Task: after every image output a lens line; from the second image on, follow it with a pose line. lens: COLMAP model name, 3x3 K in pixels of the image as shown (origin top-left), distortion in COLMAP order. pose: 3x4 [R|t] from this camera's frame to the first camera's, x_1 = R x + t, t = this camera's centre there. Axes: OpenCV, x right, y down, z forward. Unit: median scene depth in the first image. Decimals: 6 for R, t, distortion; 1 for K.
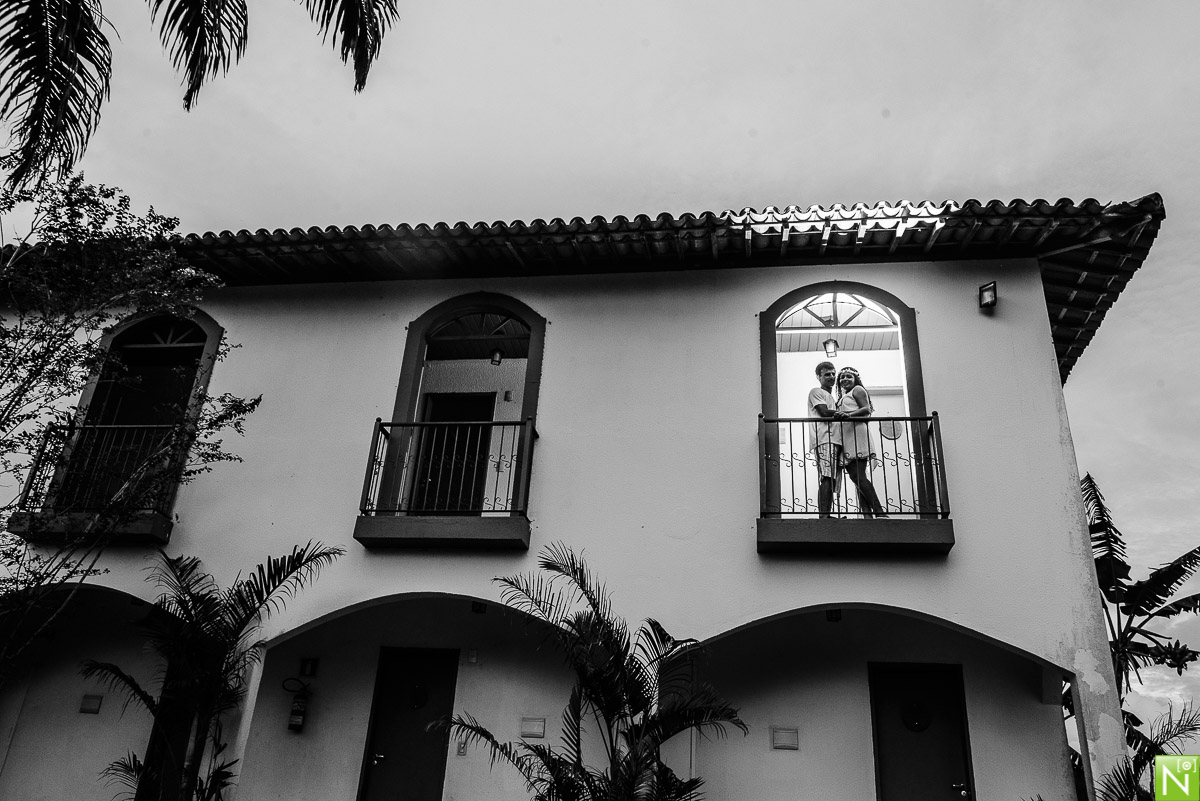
lens RADIAL K [[930.5, 0, 600.0], [0, 930.5, 400.5], [0, 0, 1]] dist [-0.030230, -0.002174]
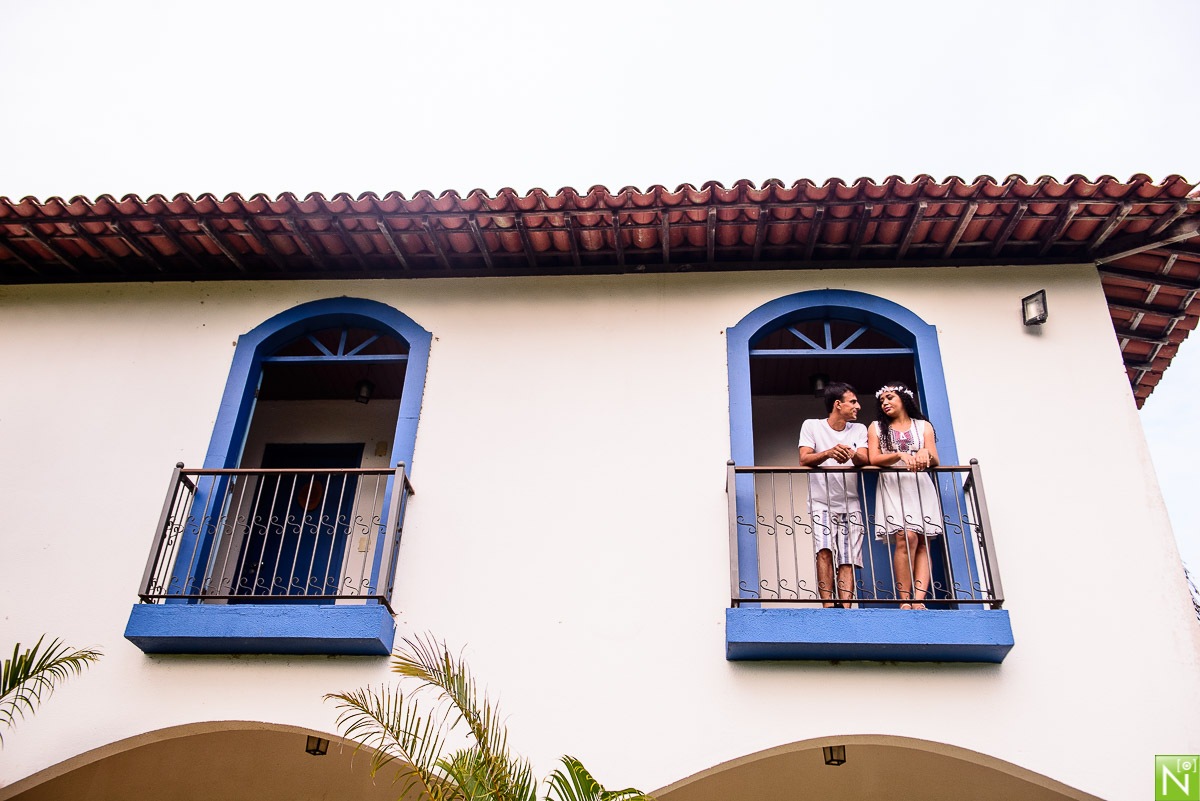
lens RADIAL K [[1063.7, 0, 600.0], [0, 1063.7, 400.5], [0, 0, 1]] dist [0.007970, -0.003385]
pose [[0.997020, 0.021989, 0.073939, 0.013404], [-0.014139, 0.994366, -0.105053, 0.054147], [-0.075832, 0.103694, 0.991714, 0.196534]]
